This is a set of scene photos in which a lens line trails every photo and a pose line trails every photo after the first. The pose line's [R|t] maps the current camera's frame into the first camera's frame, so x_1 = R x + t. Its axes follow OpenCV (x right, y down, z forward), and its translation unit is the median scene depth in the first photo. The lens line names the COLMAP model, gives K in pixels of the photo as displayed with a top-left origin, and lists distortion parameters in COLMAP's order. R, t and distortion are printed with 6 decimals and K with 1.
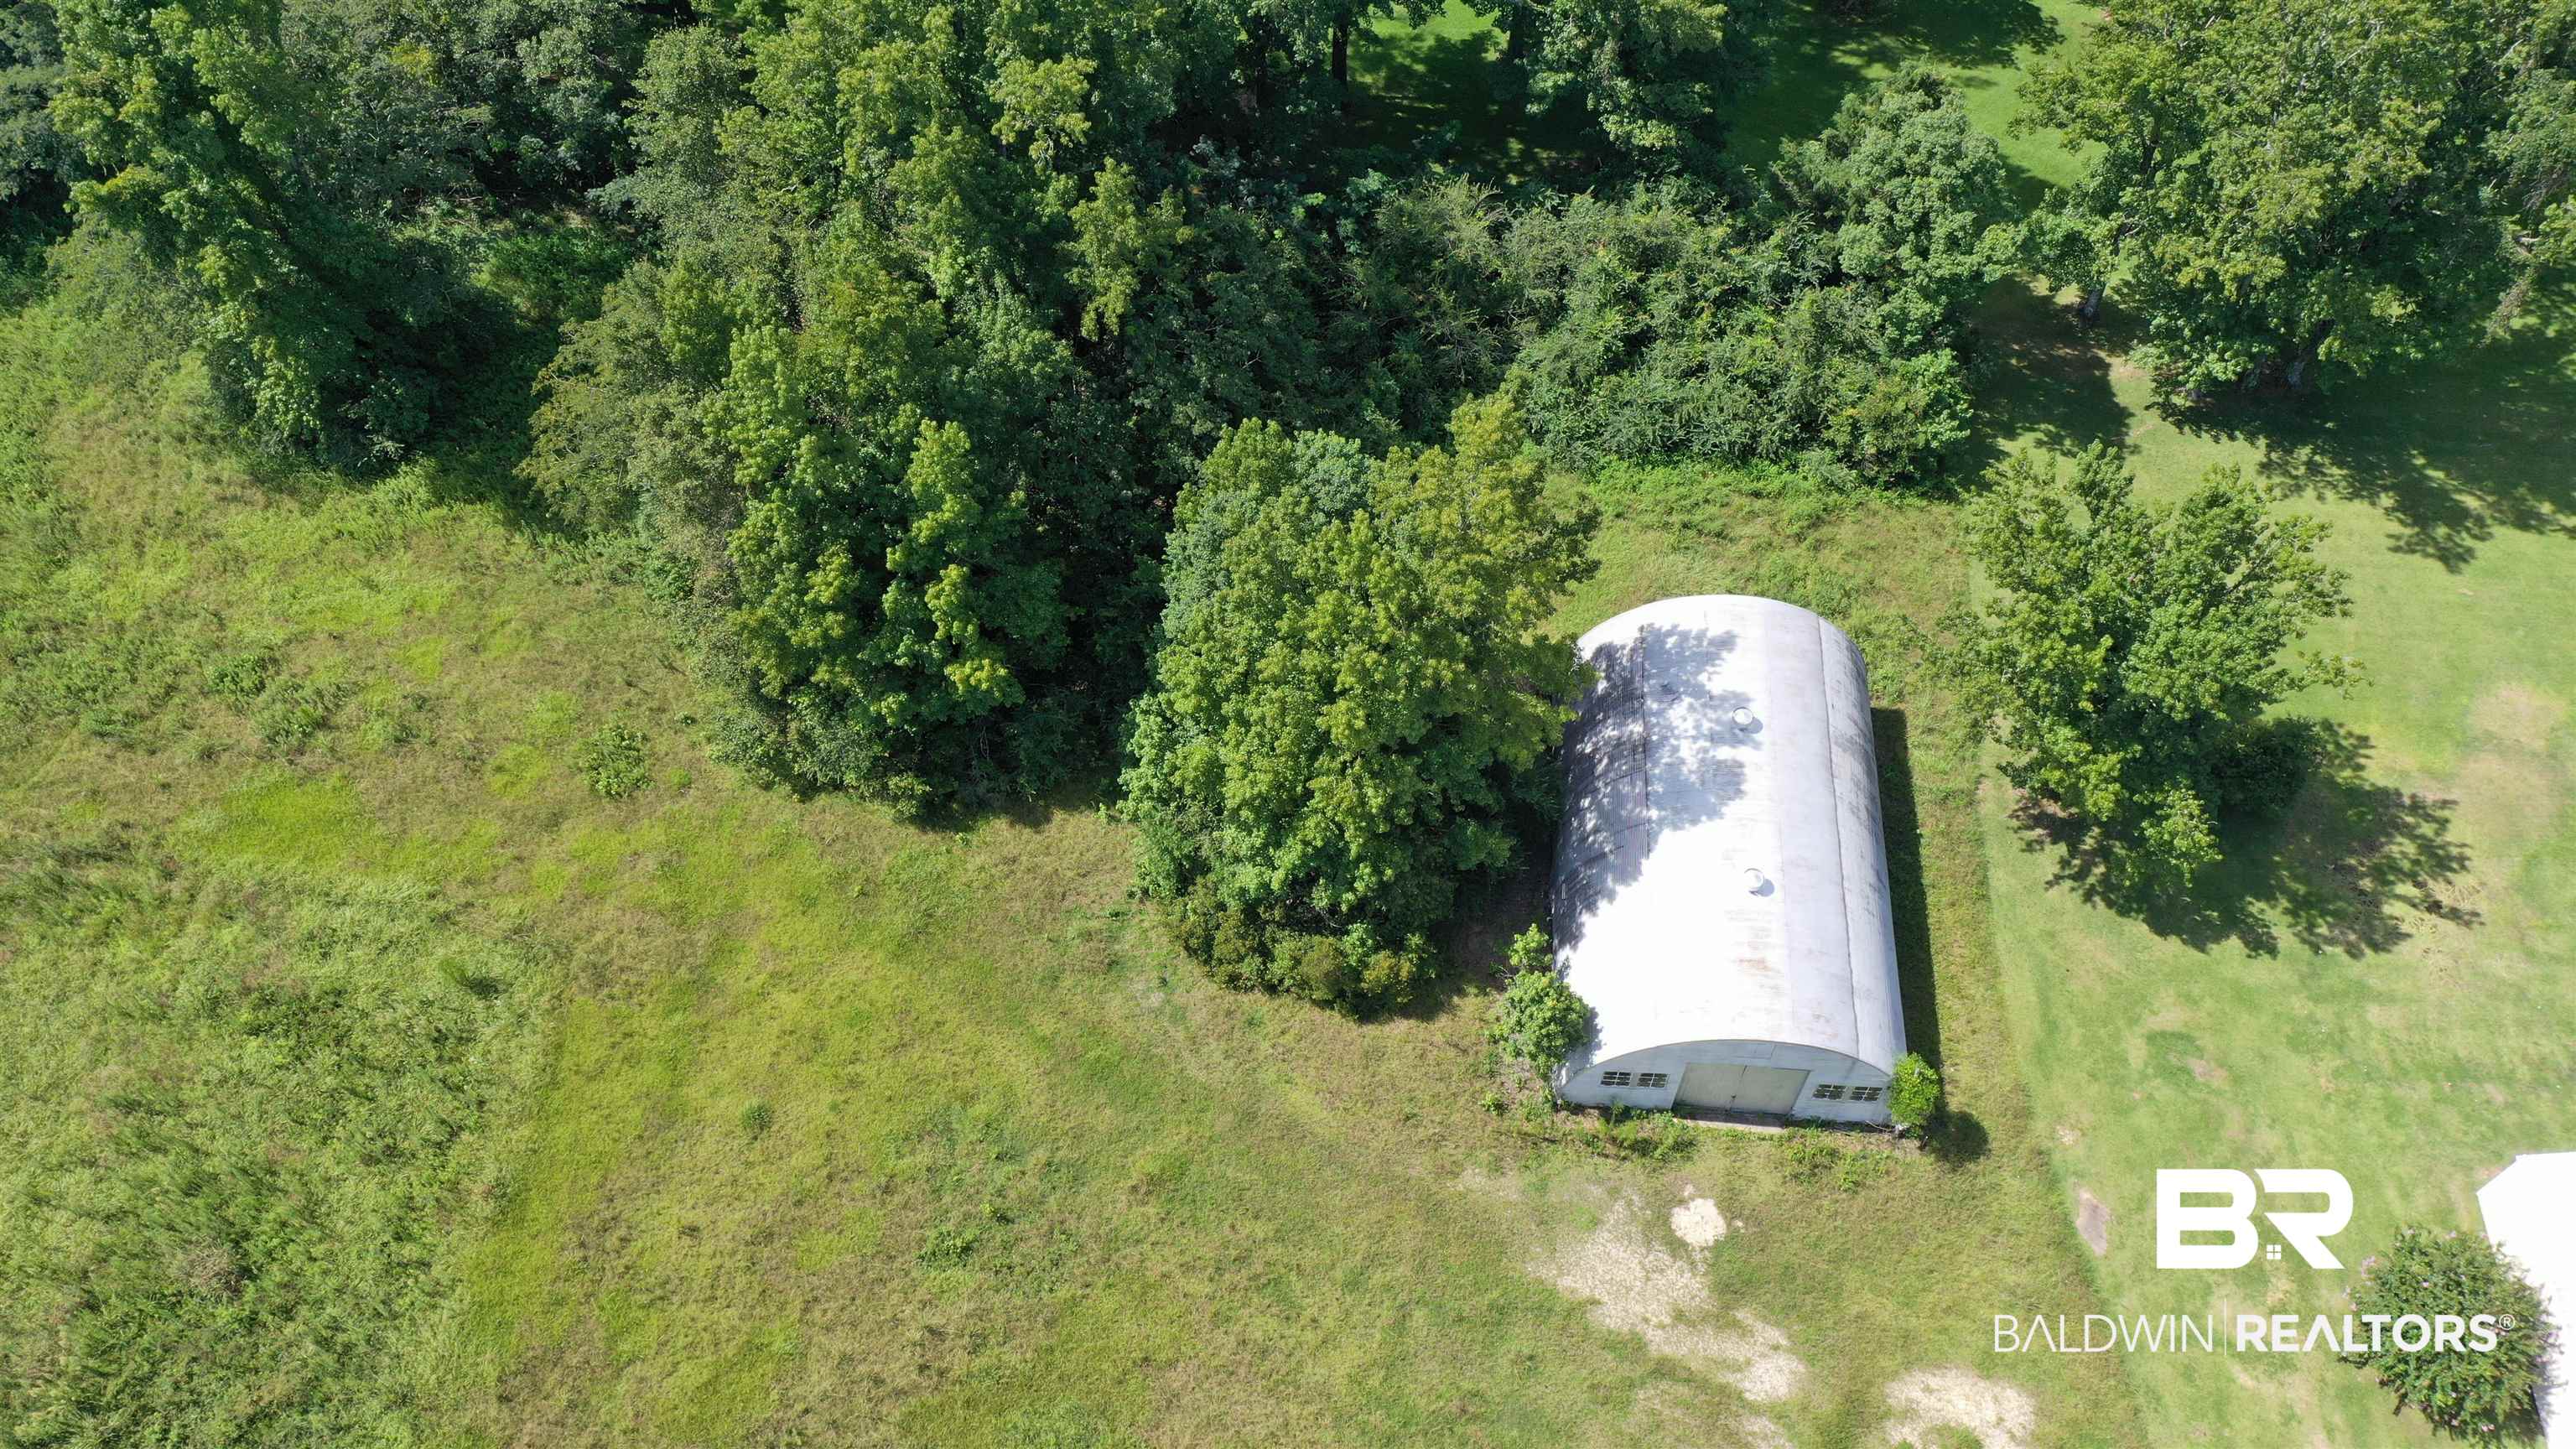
lens RADIAL K [[2035.6, 0, 1299.9], [0, 2035.6, 729.6], [0, 0, 1]] dist [0.010295, 0.002693]
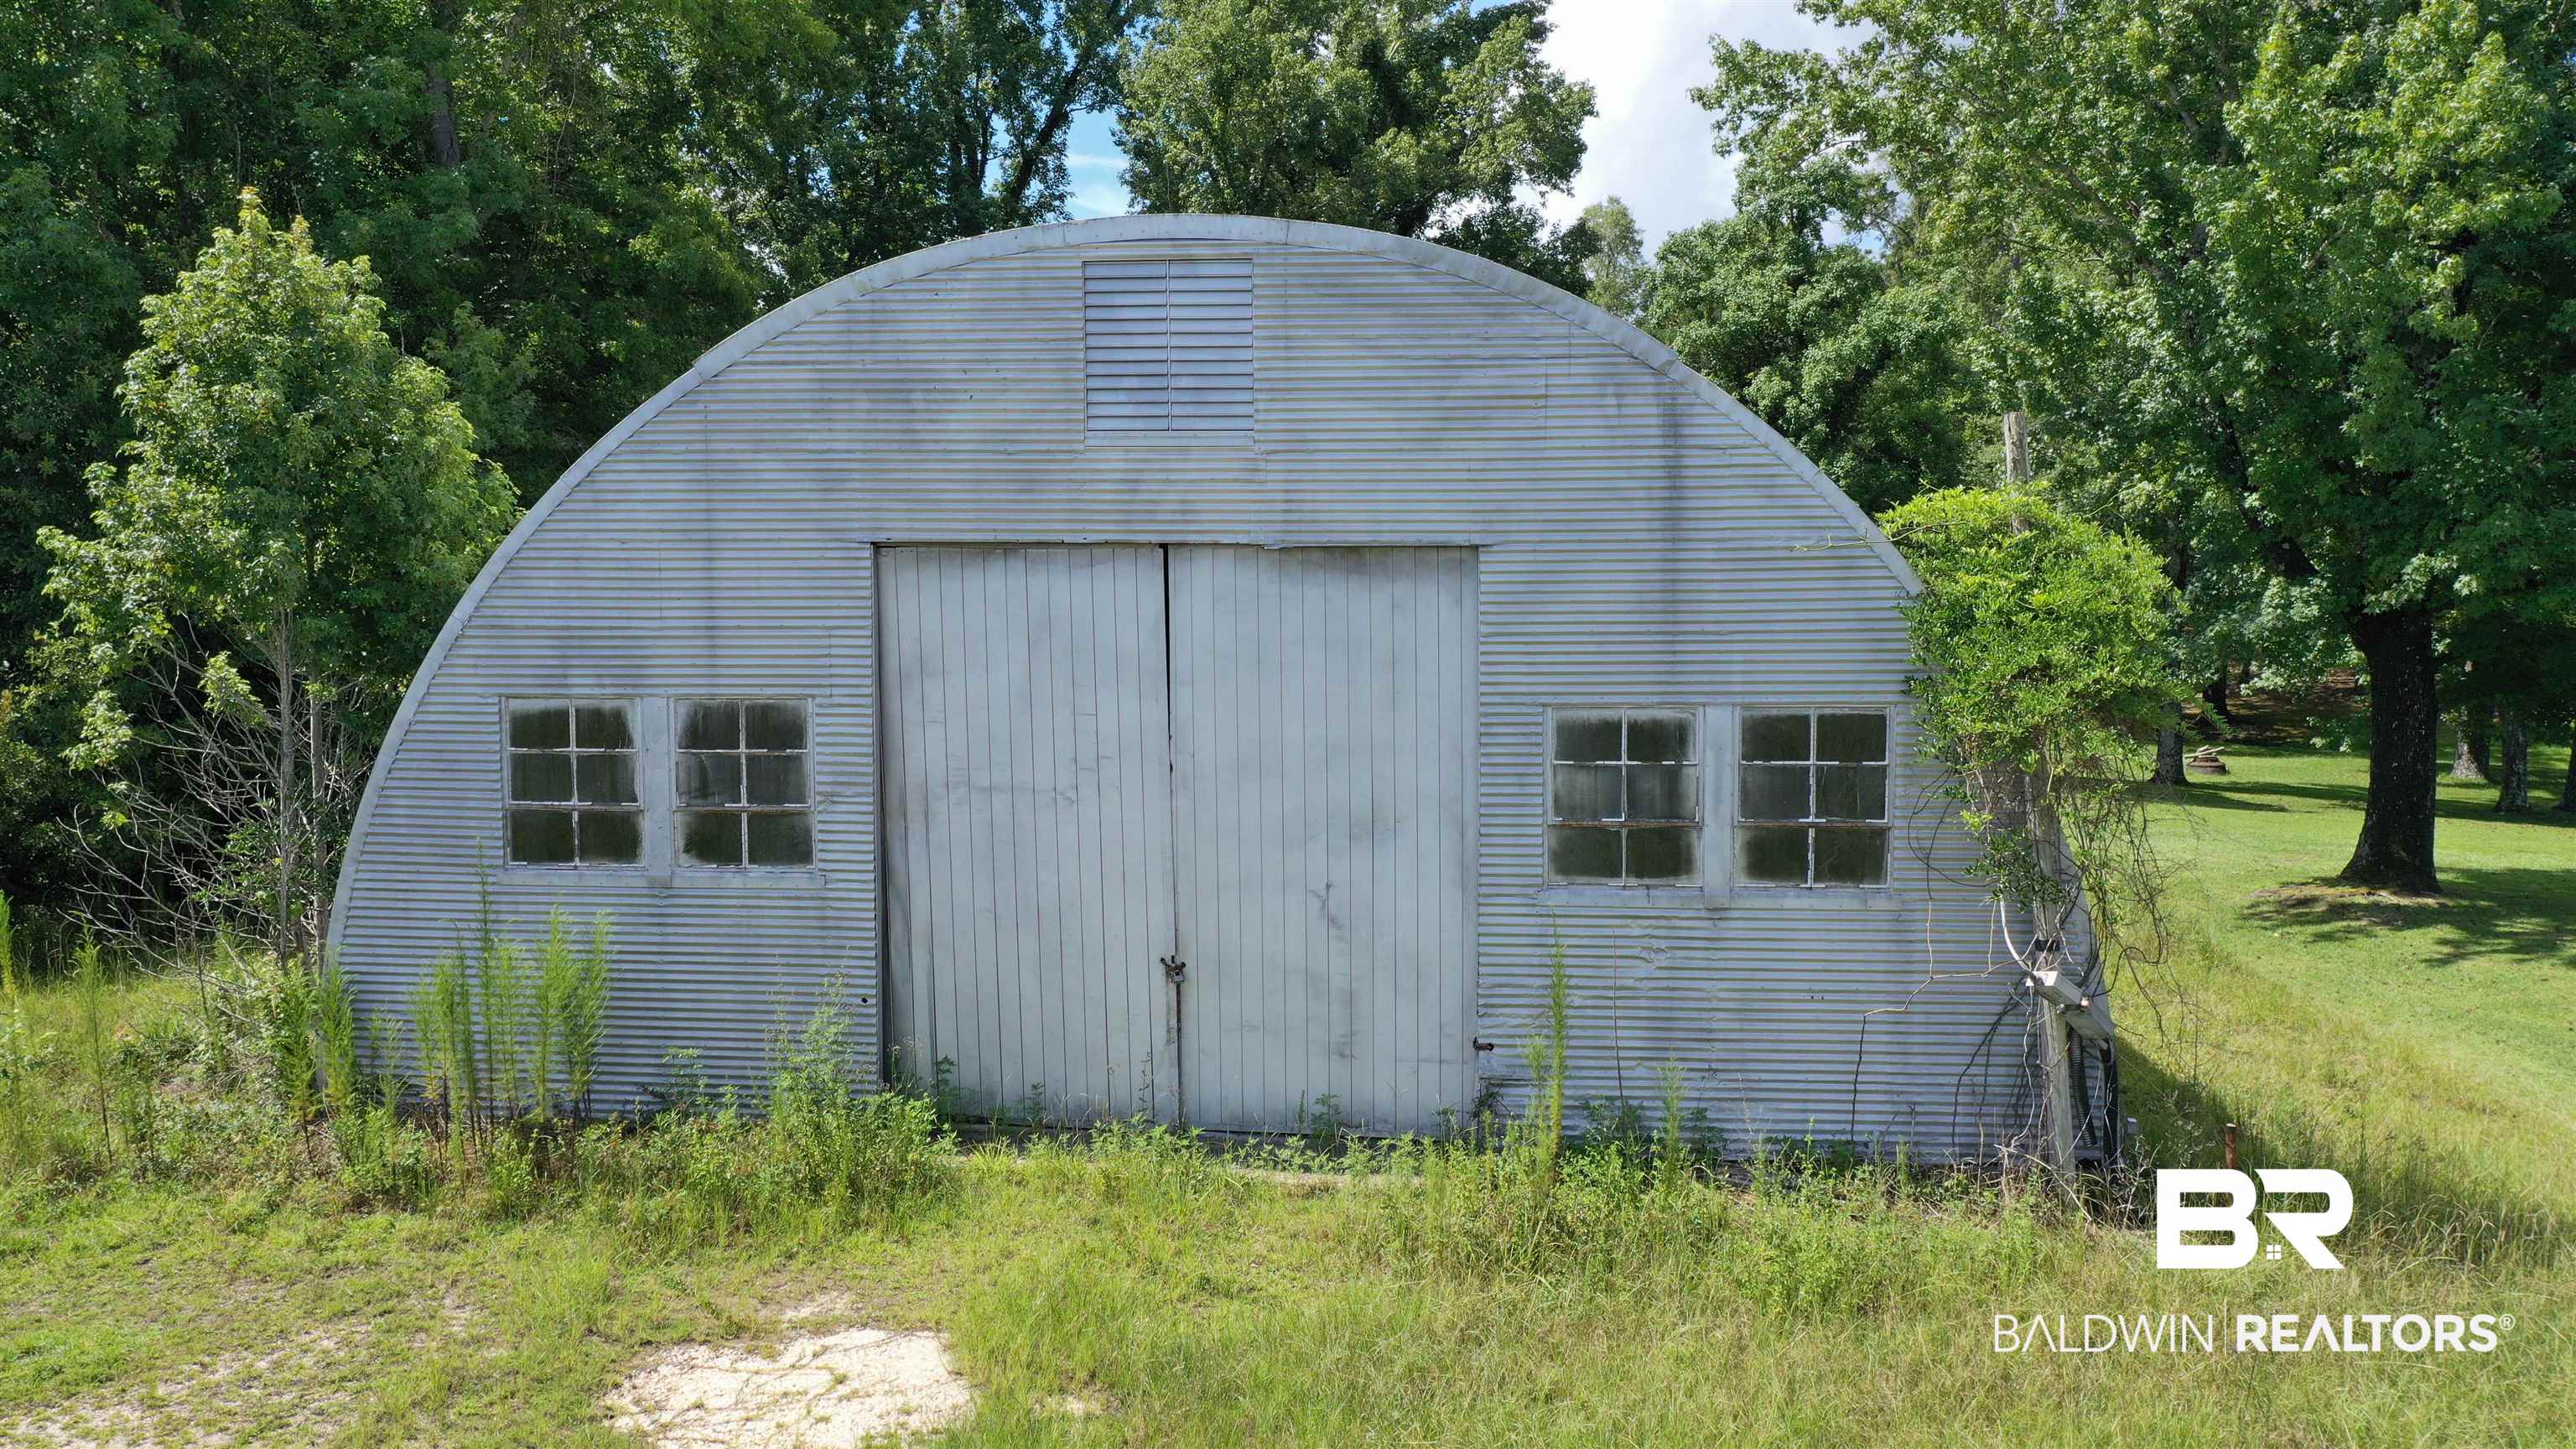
lens RADIAL K [[2035.6, 0, 1299.9], [0, 2035.6, 729.6], [0, 0, 1]] dist [0.010295, 0.002693]
pose [[0.999168, 0.026024, -0.031399, 0.228253], [-0.040781, 0.640471, -0.766899, 0.312578], [0.000152, 0.767542, 0.640999, 0.845793]]
